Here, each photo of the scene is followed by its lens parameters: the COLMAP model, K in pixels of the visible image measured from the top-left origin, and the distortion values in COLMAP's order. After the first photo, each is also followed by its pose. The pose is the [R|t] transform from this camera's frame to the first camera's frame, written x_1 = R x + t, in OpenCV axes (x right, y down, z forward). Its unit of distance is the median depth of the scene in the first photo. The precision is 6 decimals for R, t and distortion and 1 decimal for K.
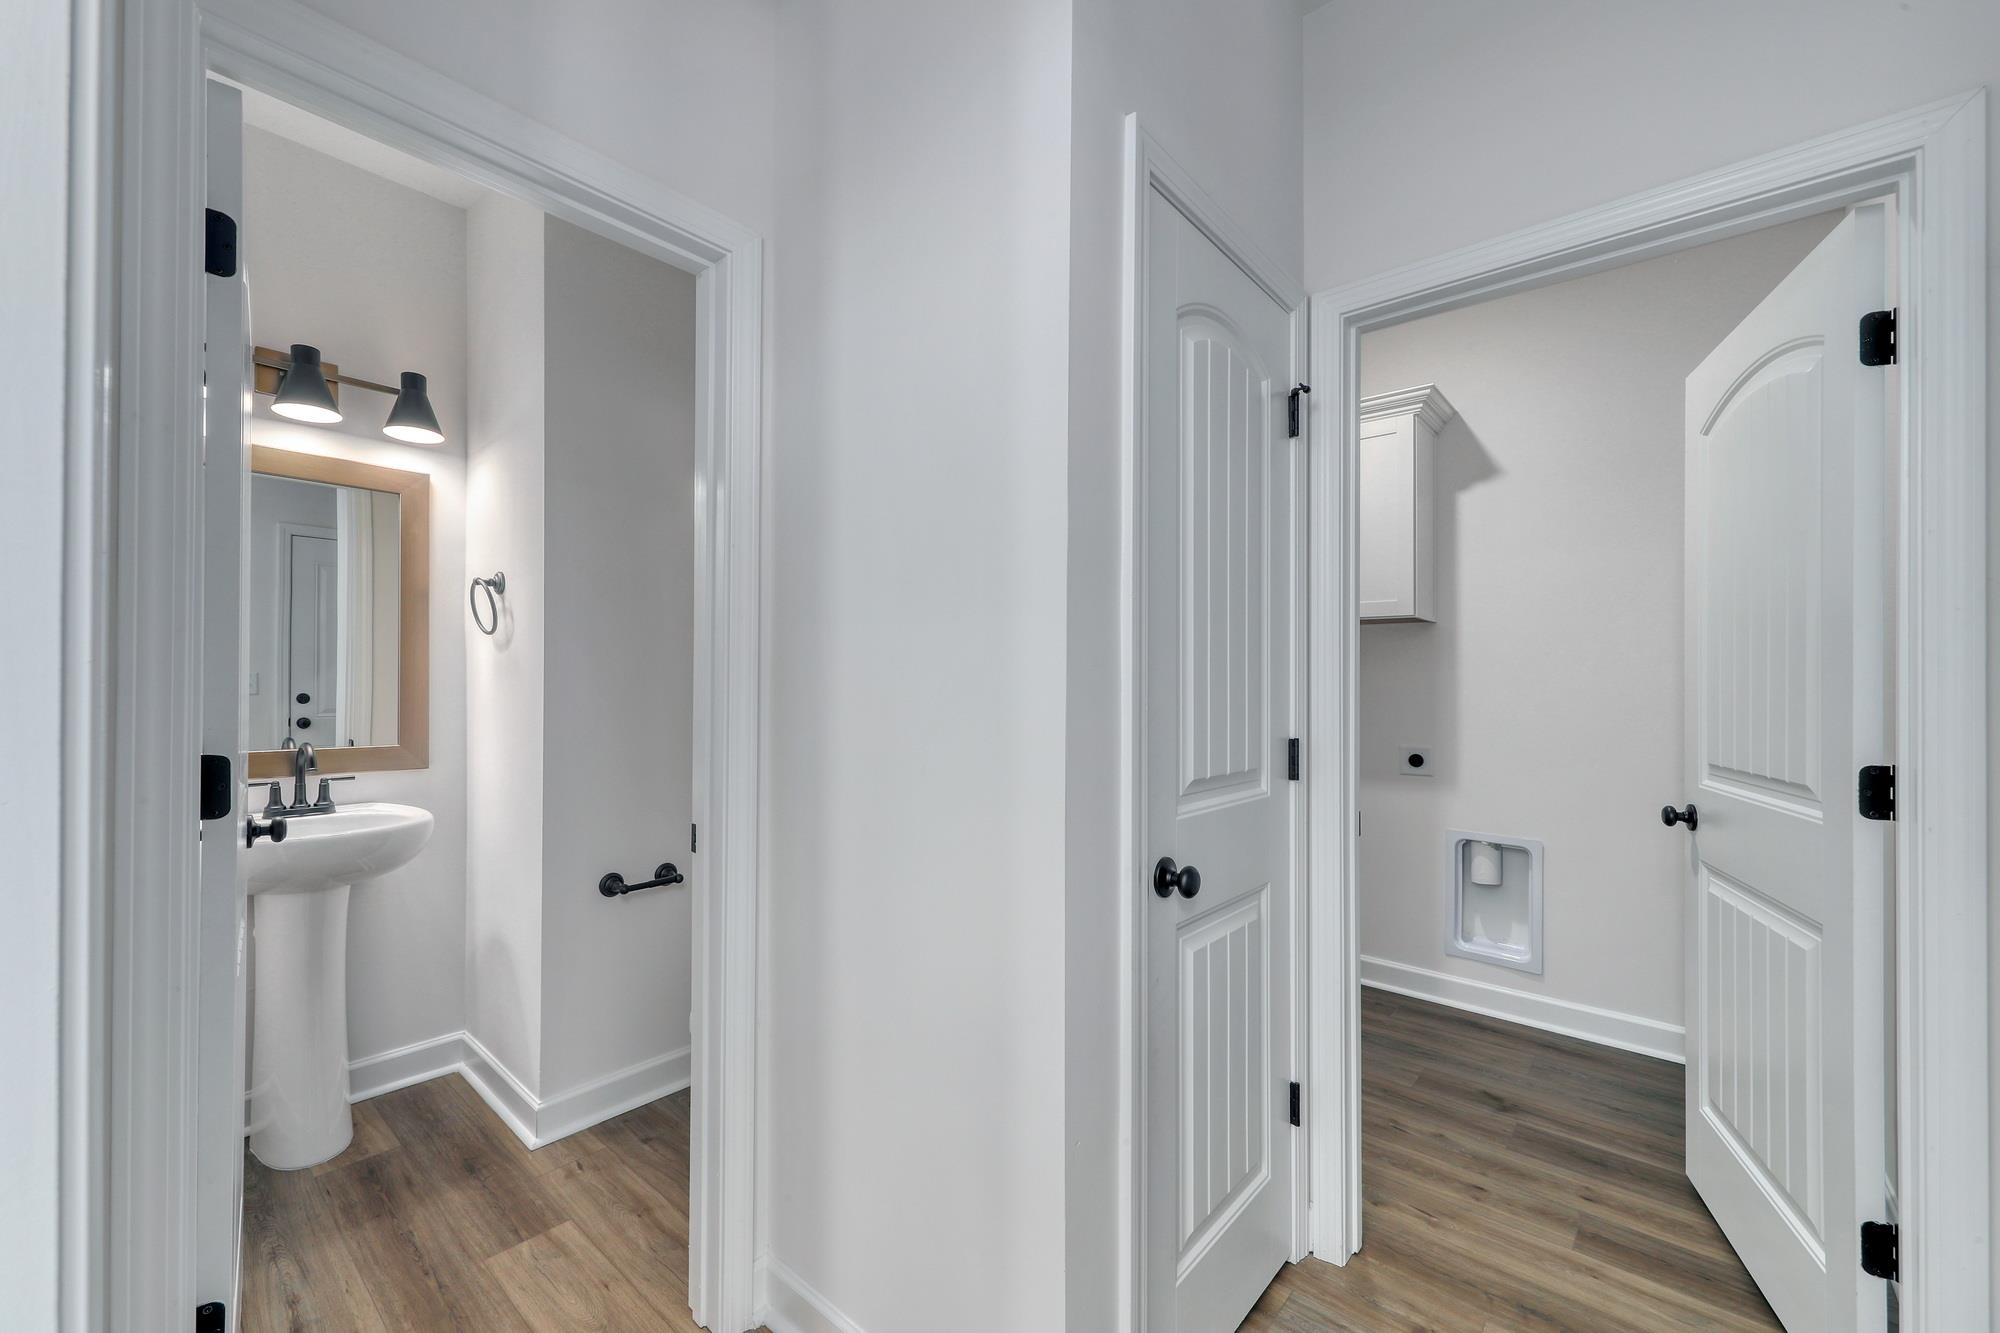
lens RADIAL K [[807.0, 0, 989.8], [0, 807.0, 659.3], [0, 0, 1]] dist [-0.002207, 0.000052]
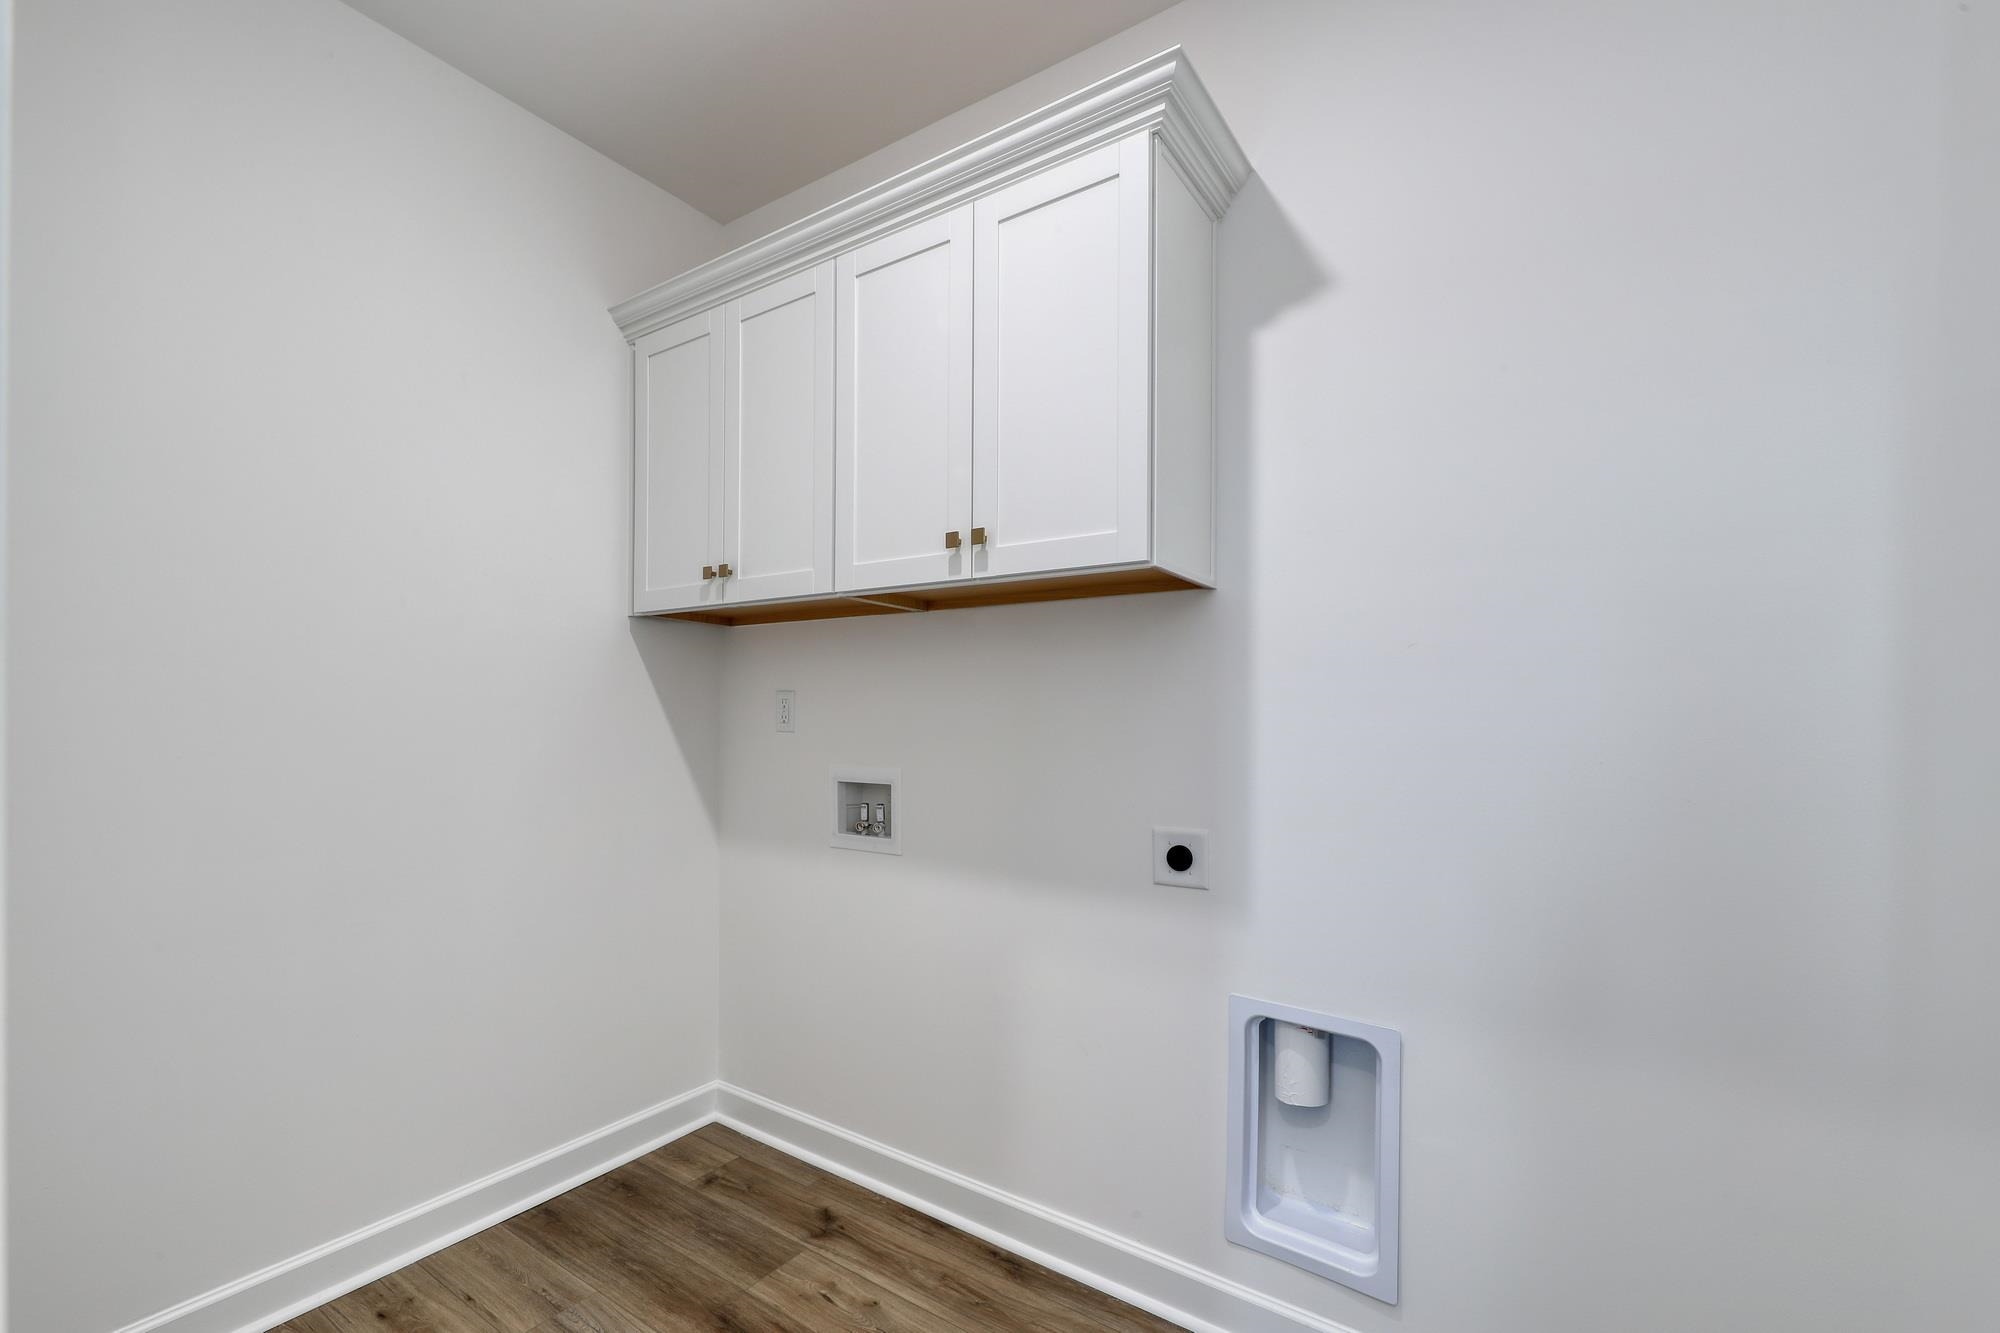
lens RADIAL K [[807.0, 0, 999.7], [0, 807.0, 672.1], [0, 0, 1]] dist [-0.002207, 0.000052]
pose [[0.993539, -0.000544, 0.113486, 0.369521], [-0.001358, 0.999860, 0.016682, -0.002922], [-0.113479, -0.016729, 0.993400, 0.521050]]
